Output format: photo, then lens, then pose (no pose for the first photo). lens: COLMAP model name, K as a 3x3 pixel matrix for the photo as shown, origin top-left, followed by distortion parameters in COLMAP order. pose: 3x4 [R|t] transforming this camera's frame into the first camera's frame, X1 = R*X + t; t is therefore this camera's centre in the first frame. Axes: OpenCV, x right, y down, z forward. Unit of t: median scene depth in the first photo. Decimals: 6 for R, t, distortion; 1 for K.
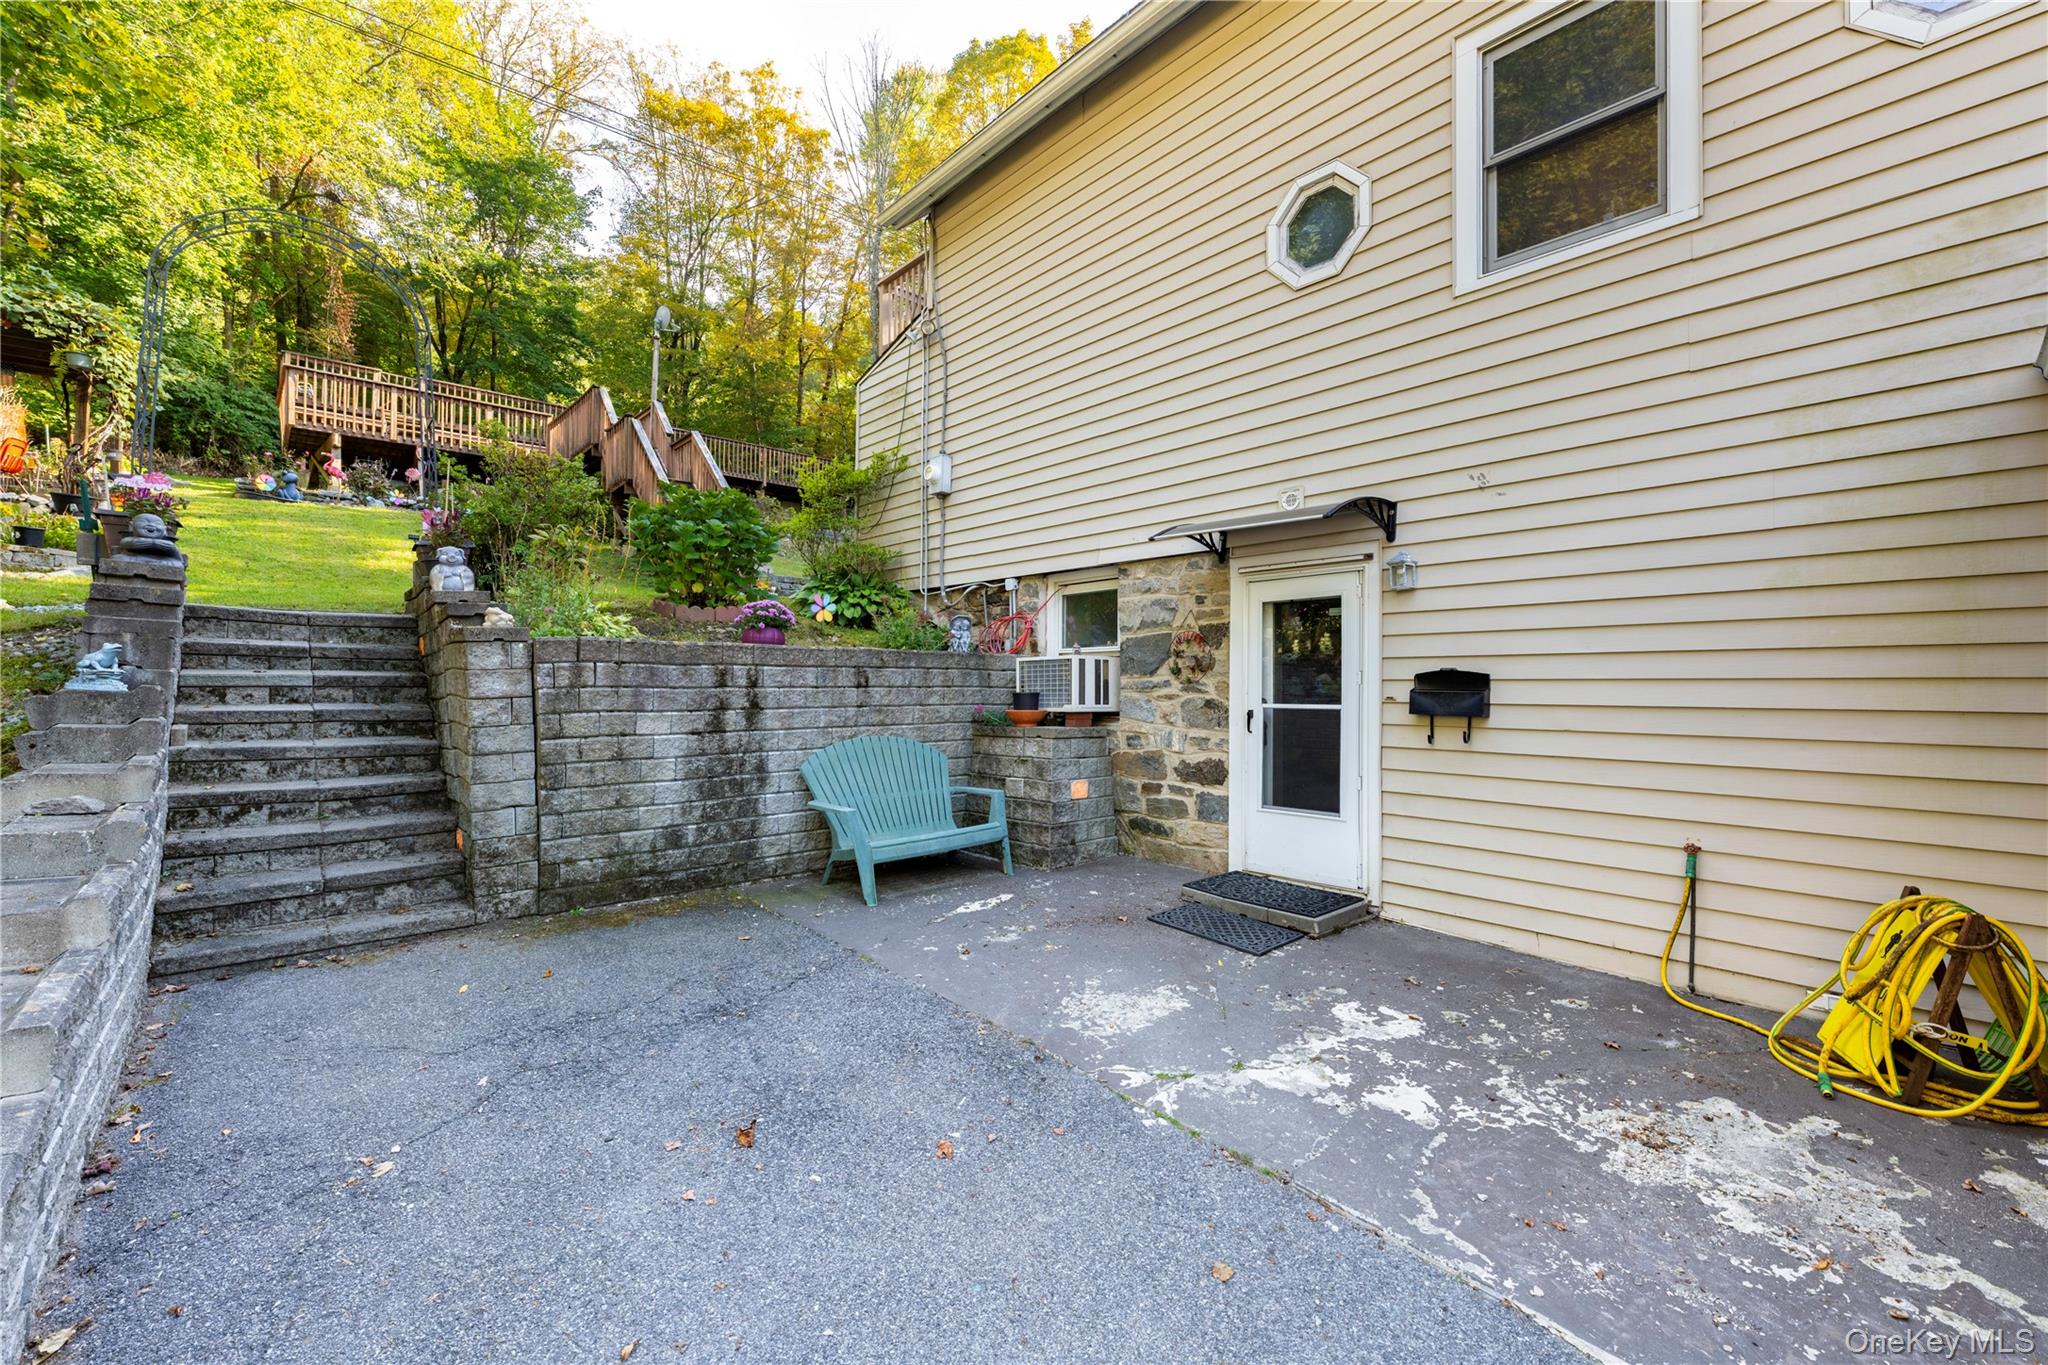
lens RADIAL K [[807.5, 0, 1024.0], [0, 807.5, 682.5], [0, 0, 1]] dist [-0.000404, -0.000293]
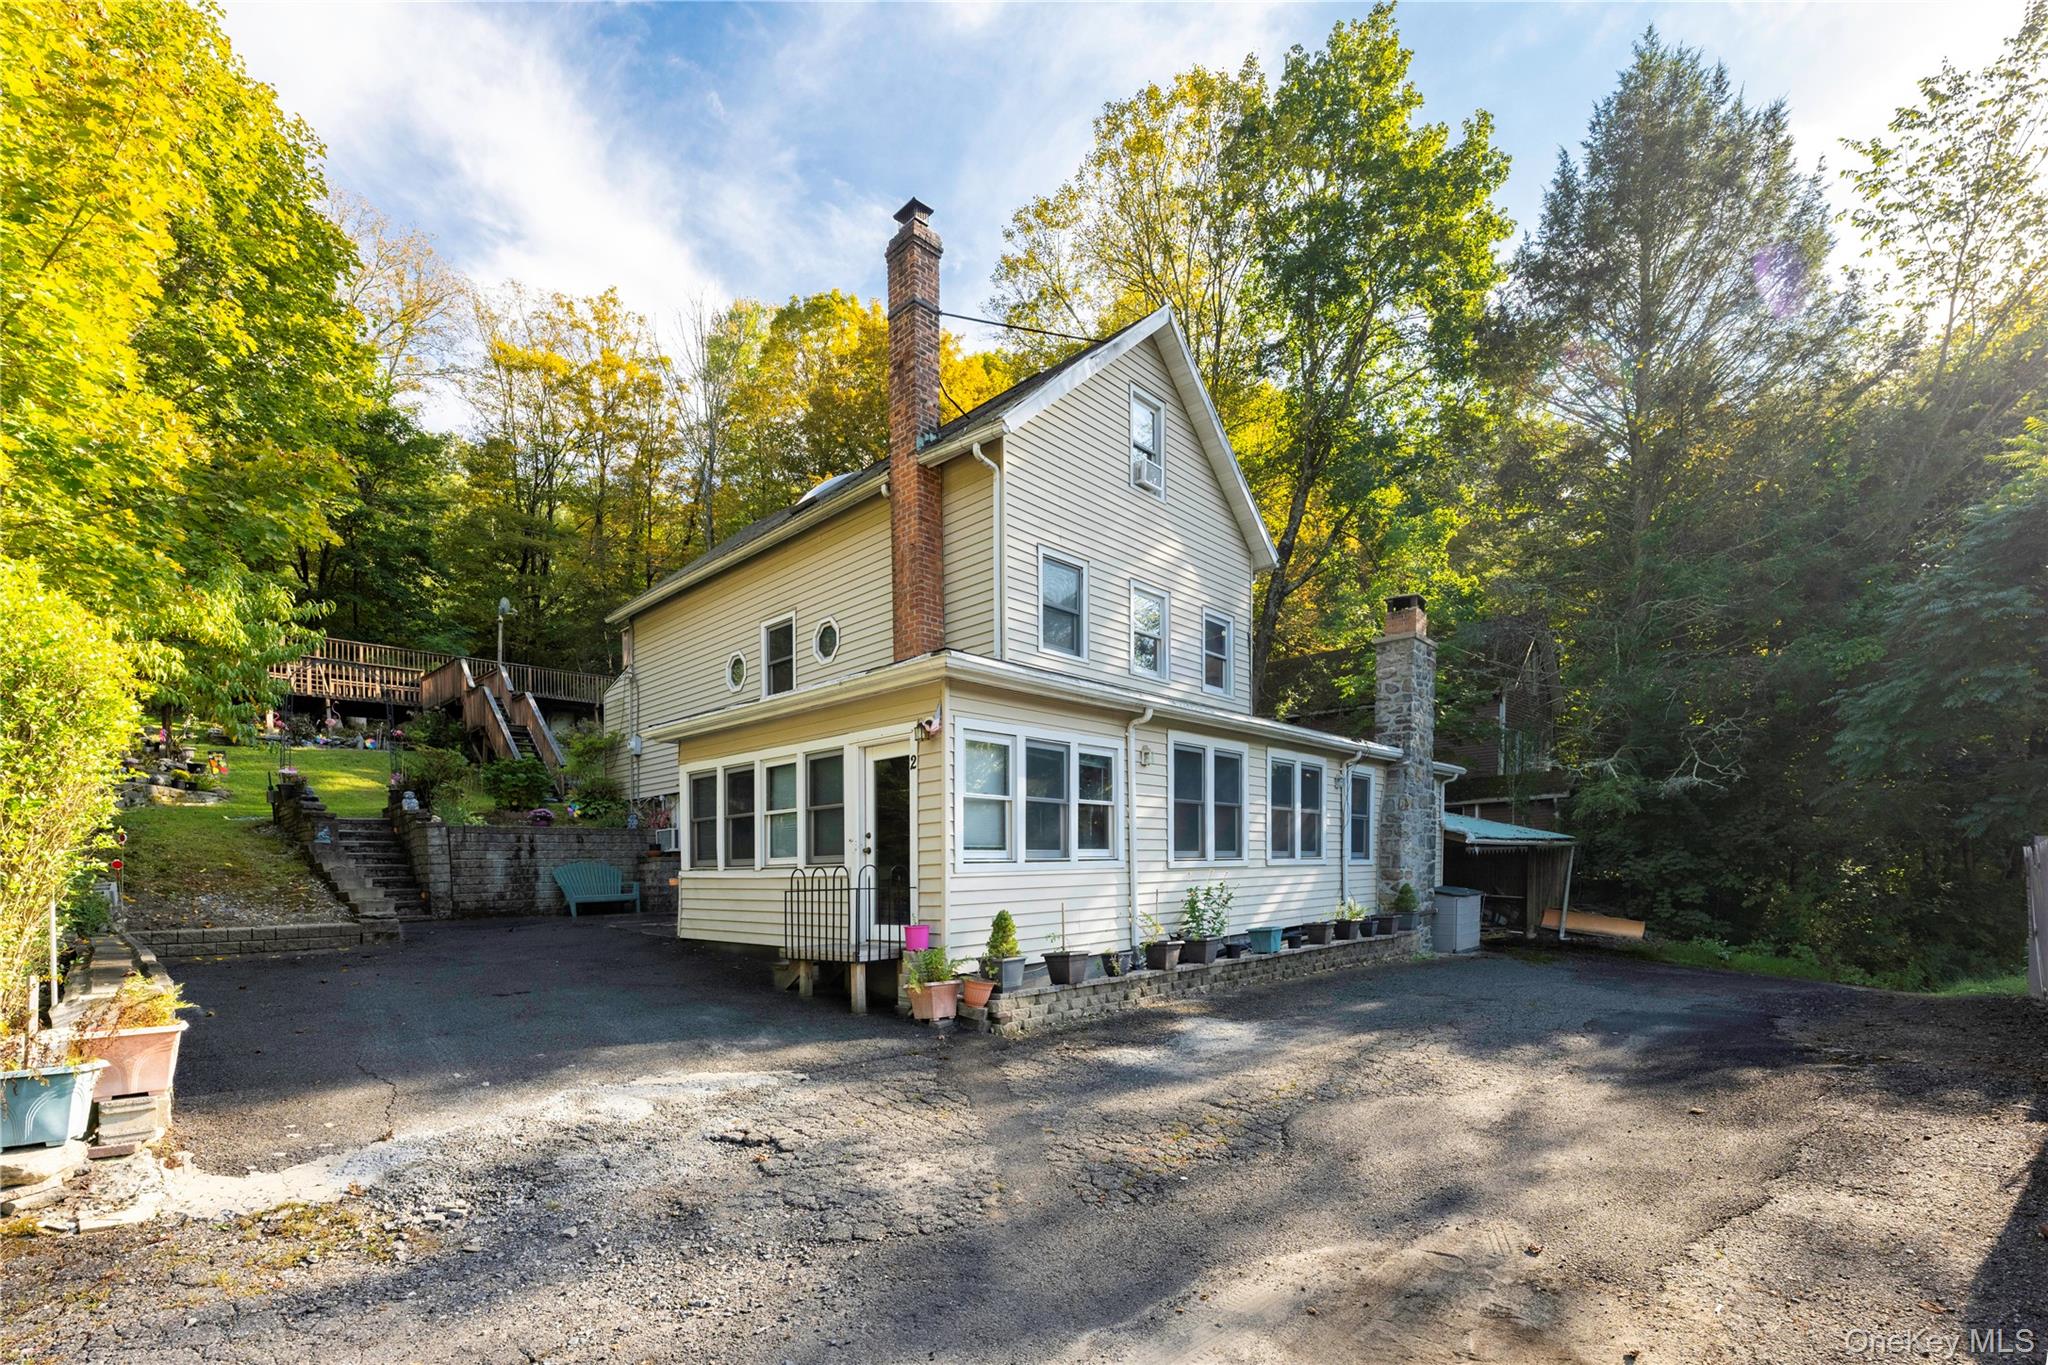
lens RADIAL K [[885.6, 0, 1022.0], [0, 885.6, 869.4], [0, 0, 1]] dist [-0.002503, -0.000304]
pose [[0.995999, -0.028289, 0.084767, 0.700171], [0.028585, 0.999589, -0.002278, 0.100547], [-0.084668, 0.004692, 0.996398, -1.397880]]
